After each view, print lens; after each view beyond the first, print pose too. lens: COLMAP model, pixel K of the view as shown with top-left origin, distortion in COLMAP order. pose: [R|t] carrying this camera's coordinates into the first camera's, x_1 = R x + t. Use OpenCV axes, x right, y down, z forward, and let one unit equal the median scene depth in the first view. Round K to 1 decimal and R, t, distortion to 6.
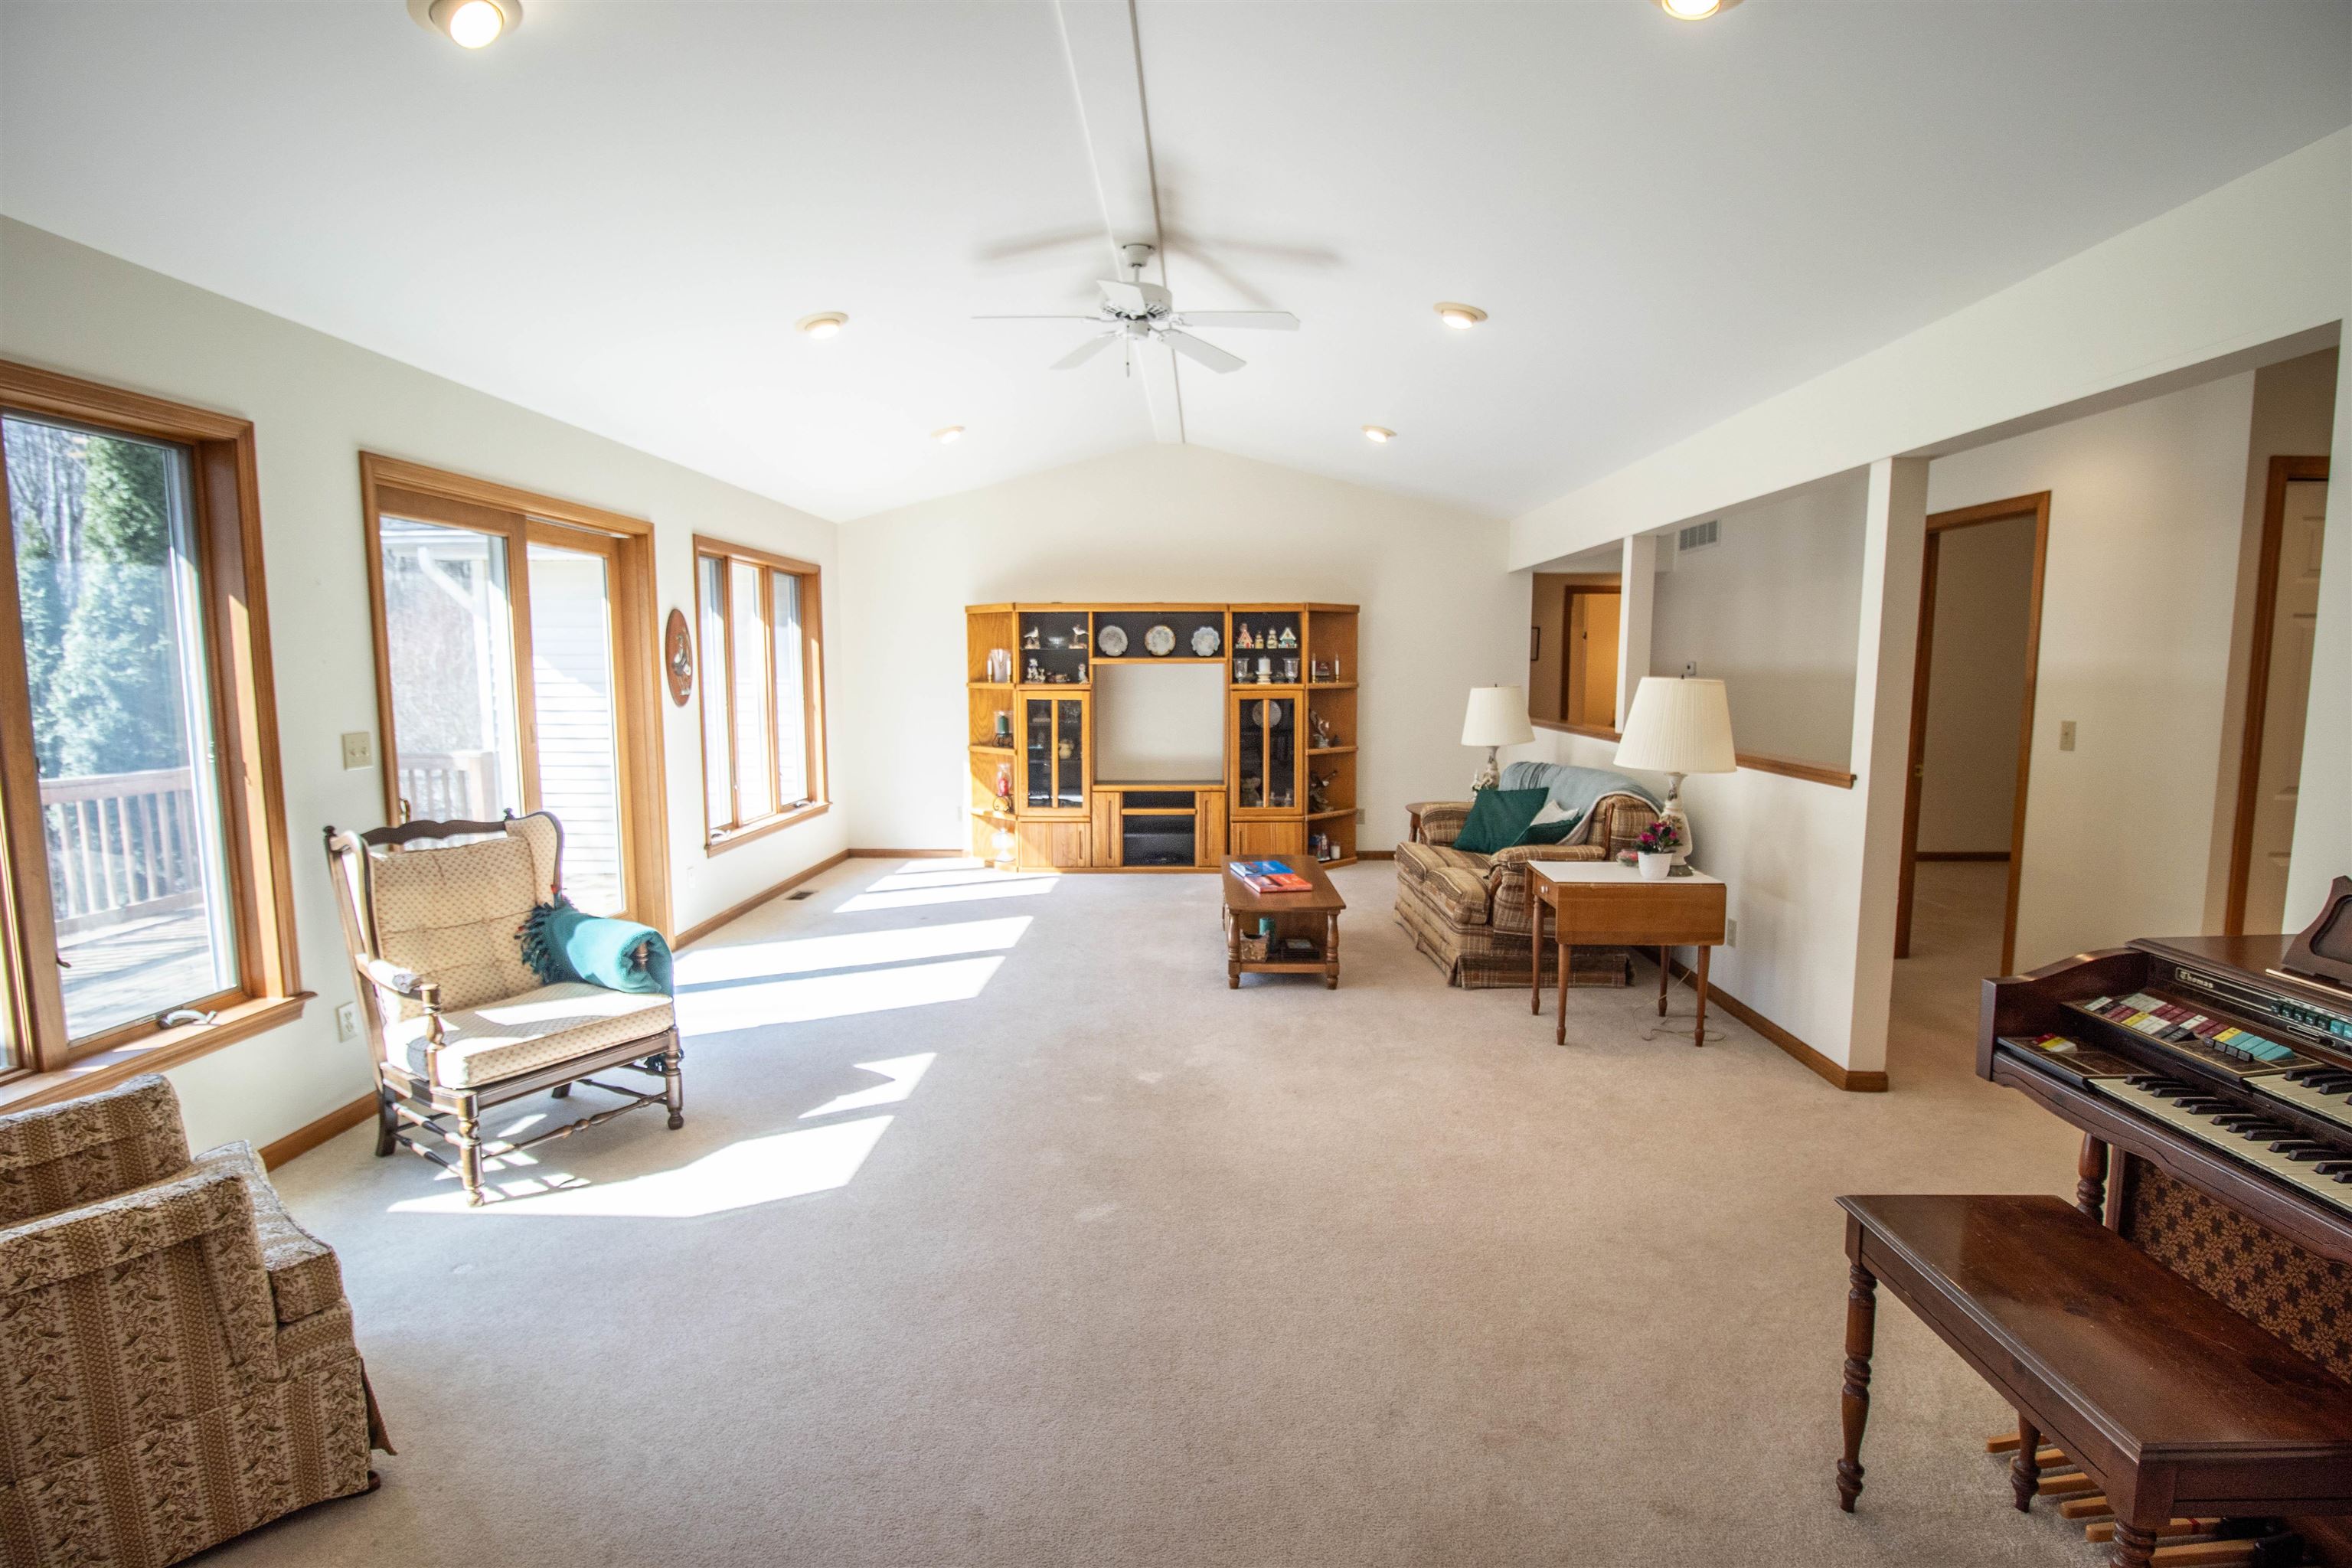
lens RADIAL K [[1107.2, 0, 1172.8], [0, 1107.2, 783.8], [0, 0, 1]] dist [-0.011592, -0.001619]
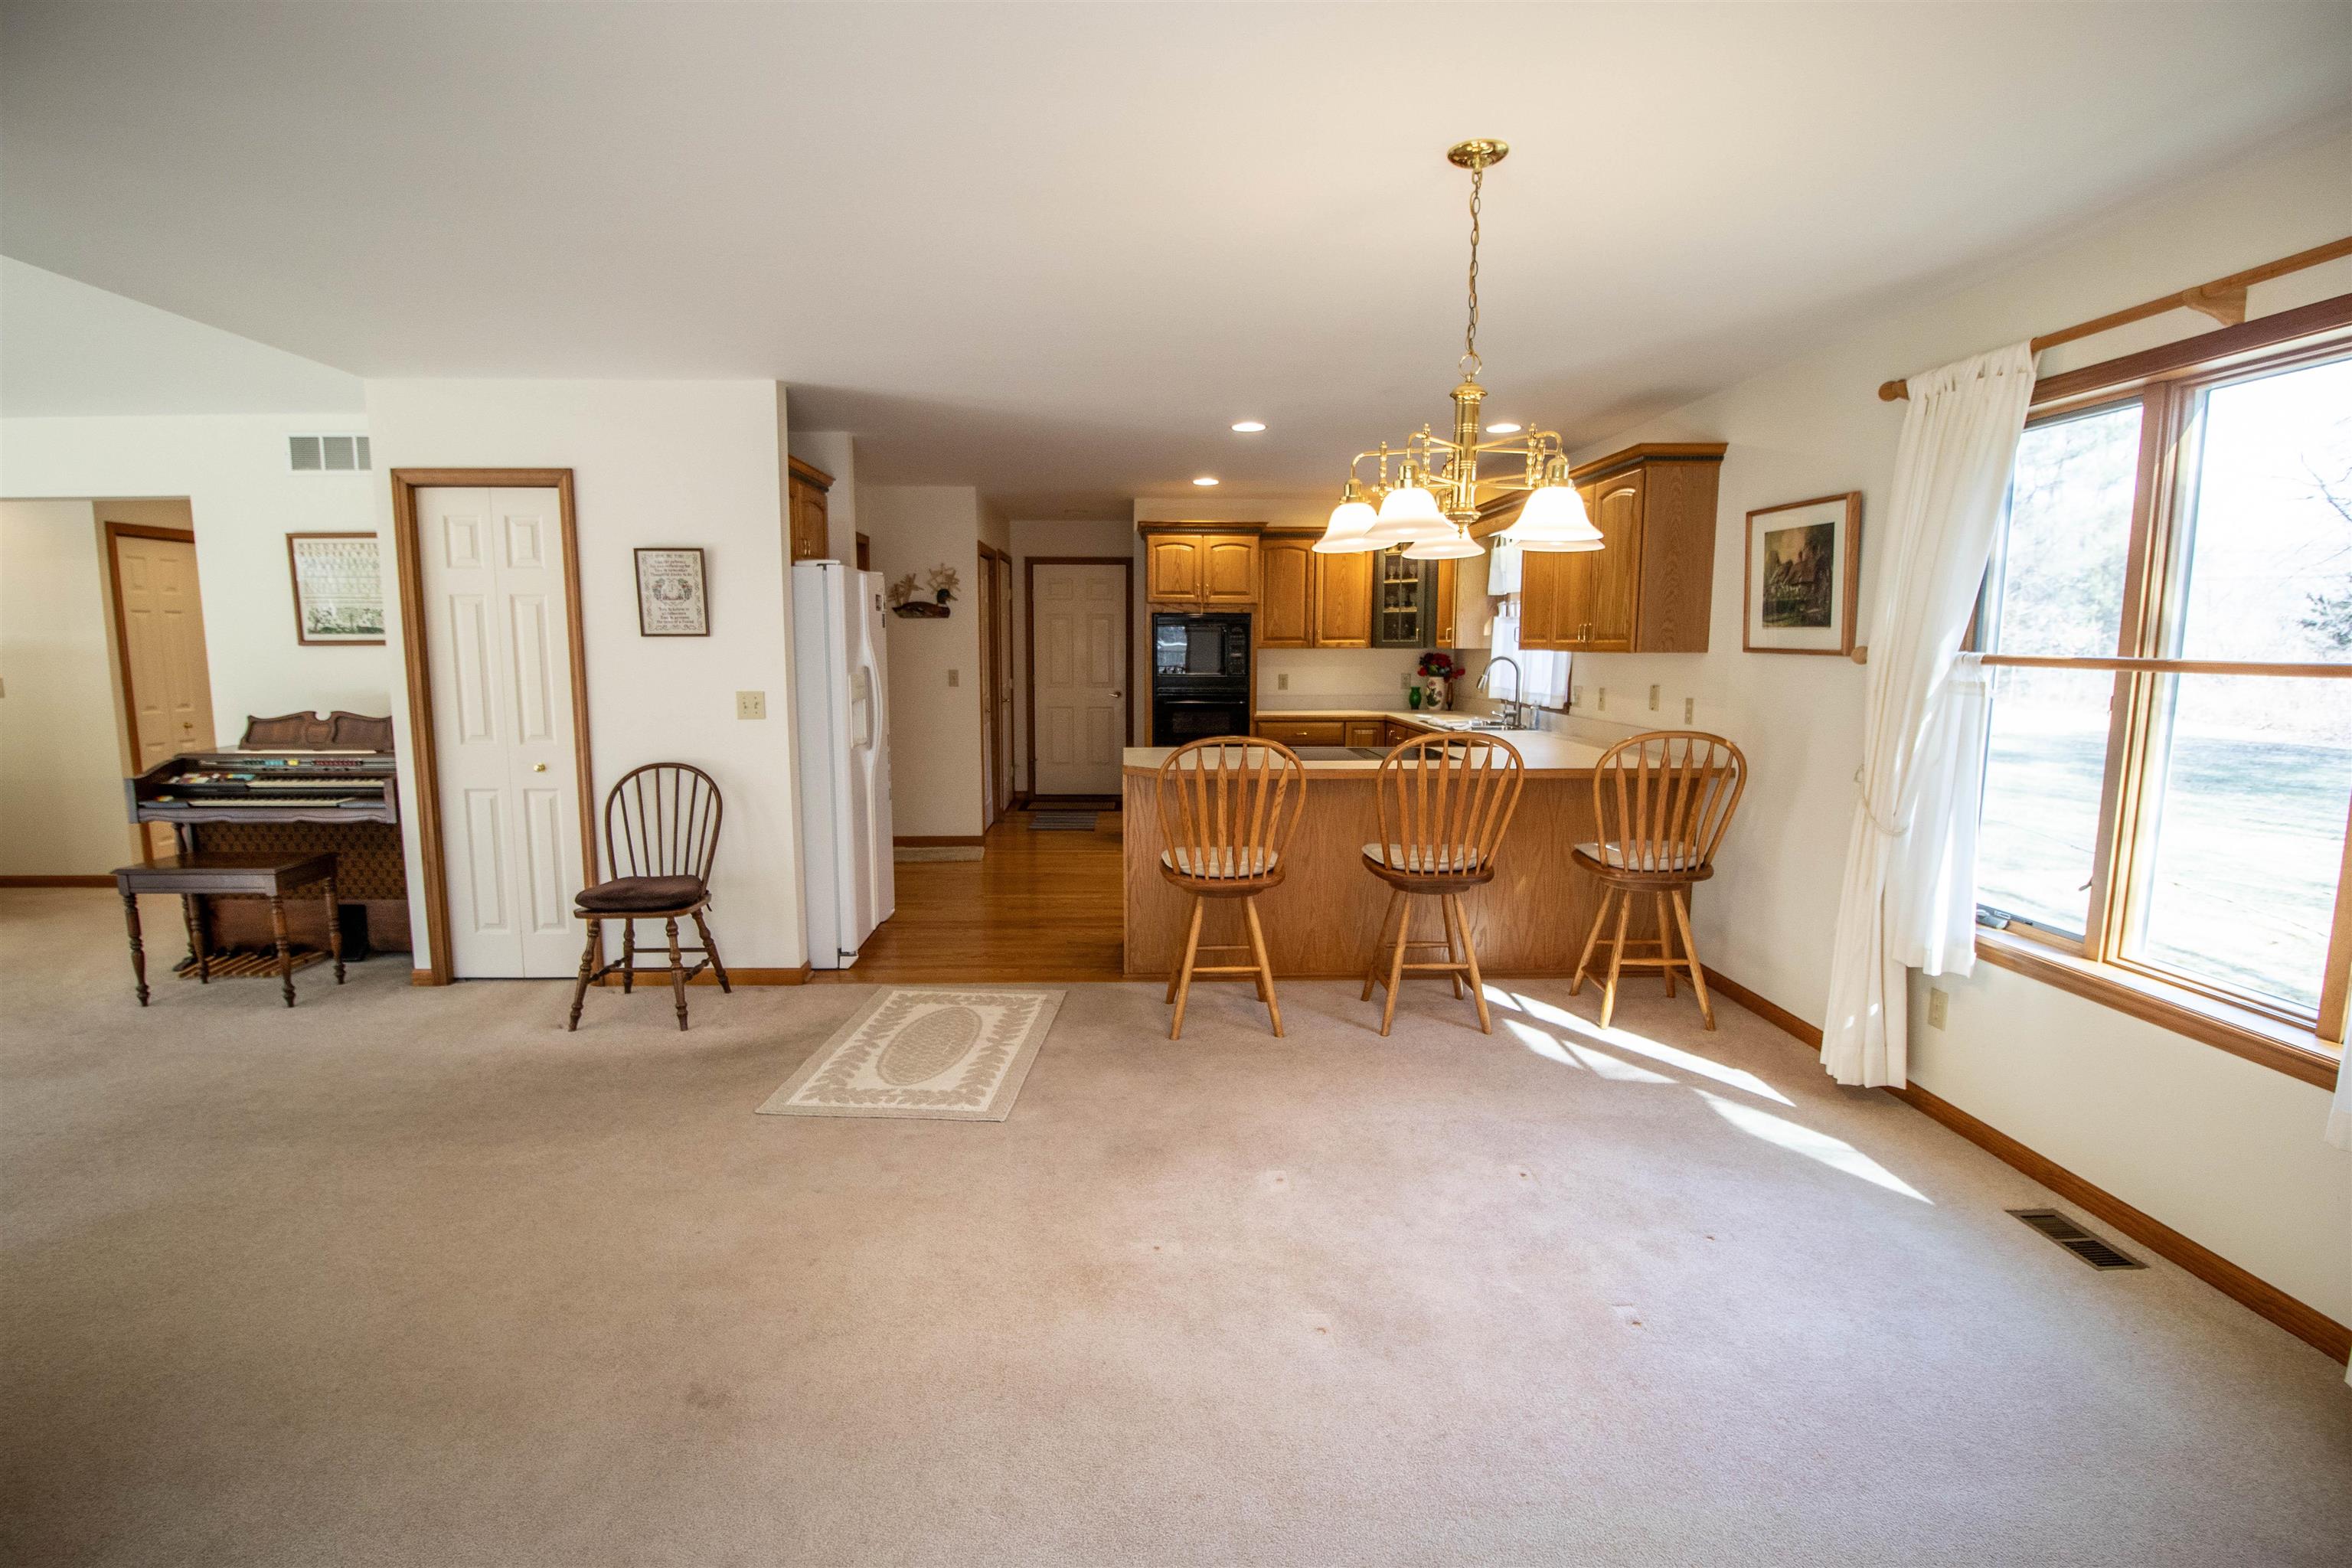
lens RADIAL K [[1107.2, 0, 1171.4], [0, 1107.2, 780.9], [0, 0, 1]] dist [-0.011592, -0.001619]
pose [[-0.087161, -0.129459, 0.987747, -1.791098], [0.107042, 0.984563, 0.138487, 0.108300], [-0.990427, 0.117801, -0.071958, -1.034394]]
